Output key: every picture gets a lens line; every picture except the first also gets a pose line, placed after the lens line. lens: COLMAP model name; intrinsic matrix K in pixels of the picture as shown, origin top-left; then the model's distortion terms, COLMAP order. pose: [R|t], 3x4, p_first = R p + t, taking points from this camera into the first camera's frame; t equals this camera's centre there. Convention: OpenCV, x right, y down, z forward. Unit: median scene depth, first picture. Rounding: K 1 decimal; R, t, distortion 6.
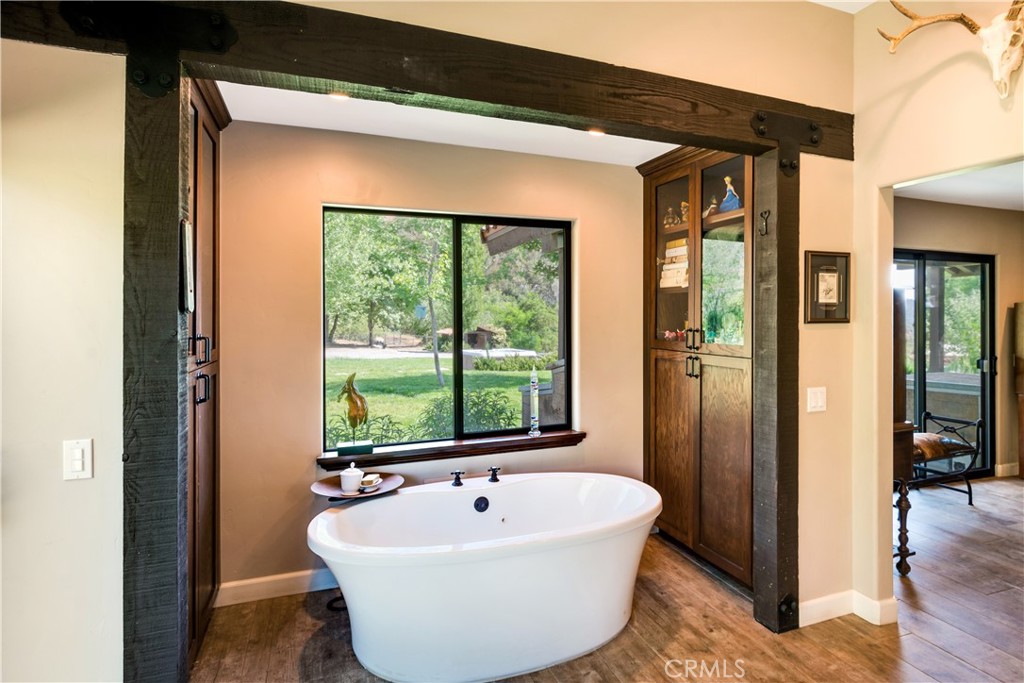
lens RADIAL K [[550.1, 0, 541.3], [0, 550.1, 318.9], [0, 0, 1]] dist [-0.001064, -0.000729]
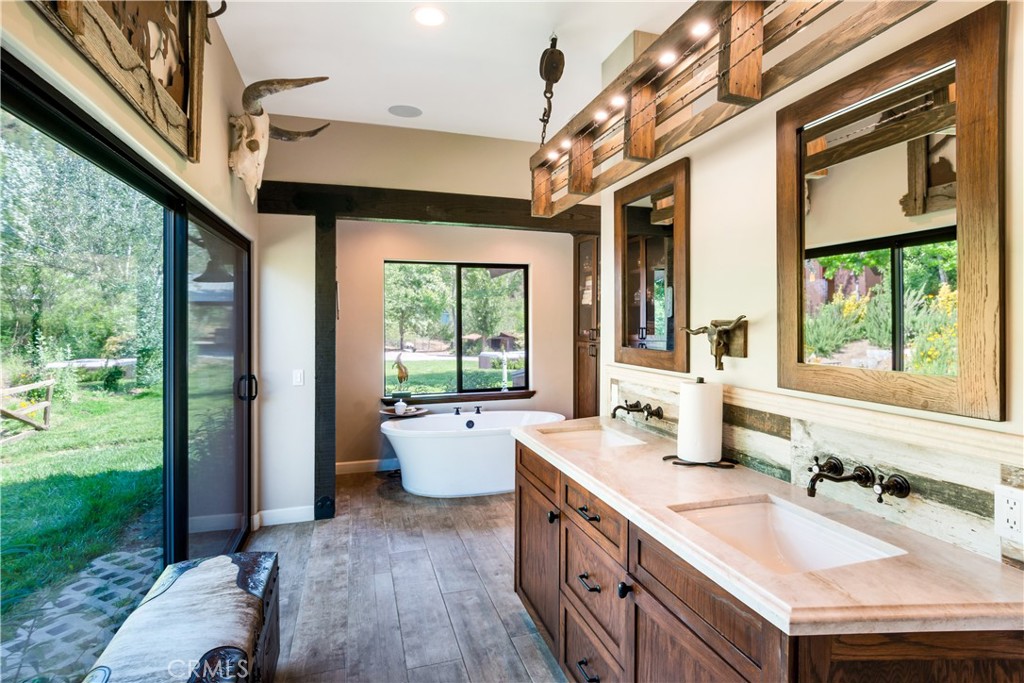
lens RADIAL K [[550.1, 0, 541.3], [0, 550.1, 318.9], [0, 0, 1]] dist [-0.001064, -0.000729]
pose [[0.998747, -0.002607, -0.049972, 0.180870], [0.002028, 0.999930, -0.011642, 0.007299], [0.049999, 0.011526, 0.998683, -0.671419]]
